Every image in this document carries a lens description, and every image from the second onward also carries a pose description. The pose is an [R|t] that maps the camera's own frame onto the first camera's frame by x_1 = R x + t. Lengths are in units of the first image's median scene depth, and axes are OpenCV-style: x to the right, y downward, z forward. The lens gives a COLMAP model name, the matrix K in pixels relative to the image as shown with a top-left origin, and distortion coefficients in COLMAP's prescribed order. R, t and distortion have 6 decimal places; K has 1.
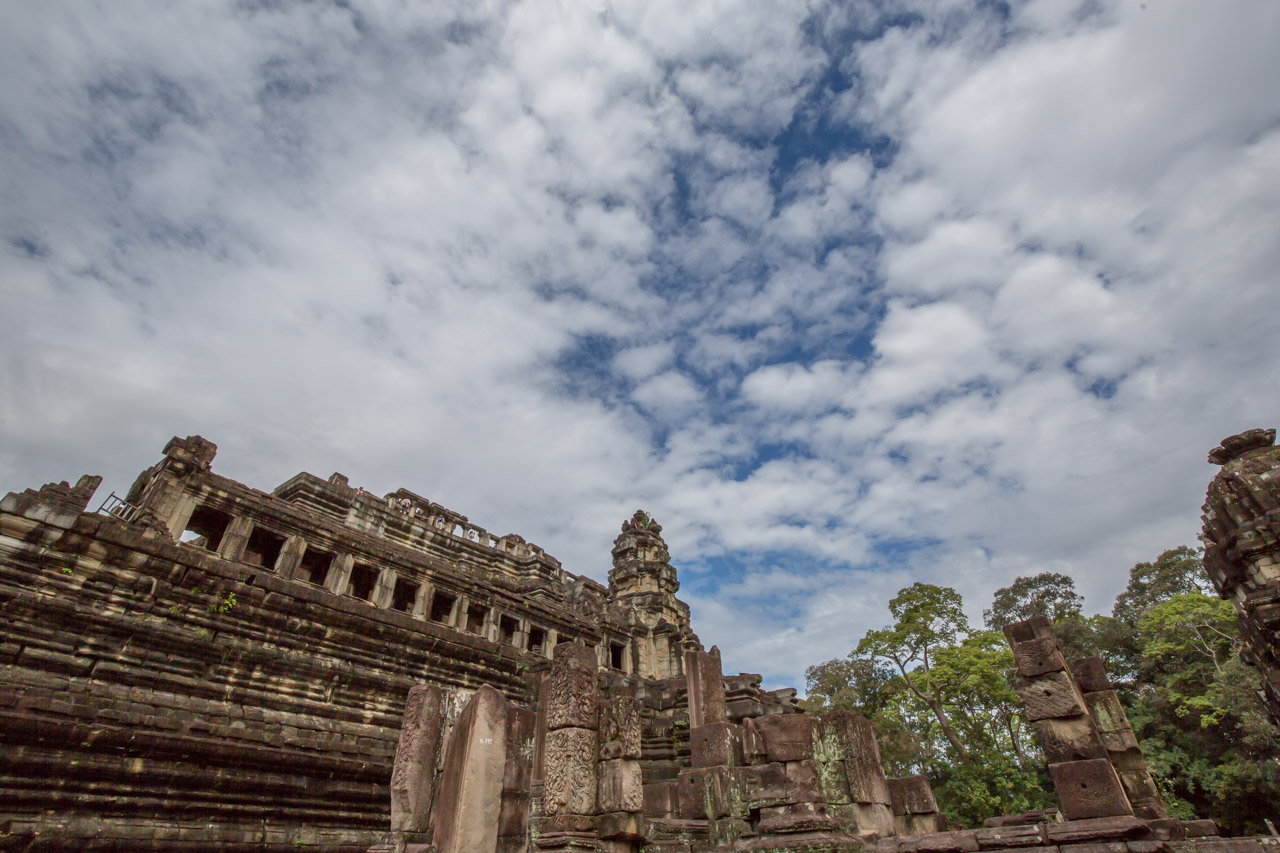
lens RADIAL K [[590.1, 0, 643.2], [0, 590.1, 419.6], [0, 0, 1]] dist [-0.035999, 0.006147]
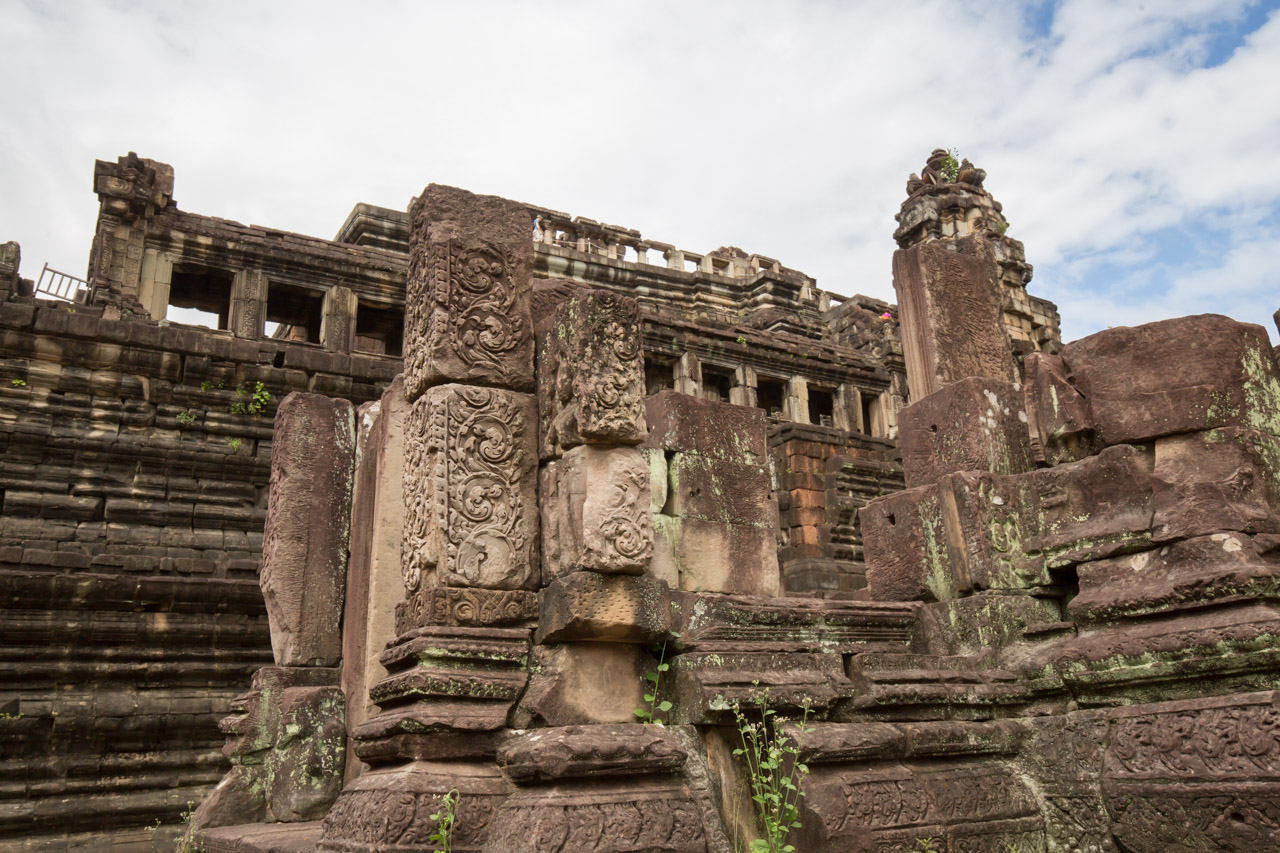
lens RADIAL K [[978.7, 0, 642.7], [0, 978.7, 423.8], [0, 0, 1]] dist [0.016229, -0.018362]
pose [[0.927451, -0.129499, -0.350804, 0.074109], [0.243492, 0.921126, 0.303708, 0.143245], [0.283805, -0.367093, 0.885832, 0.176196]]
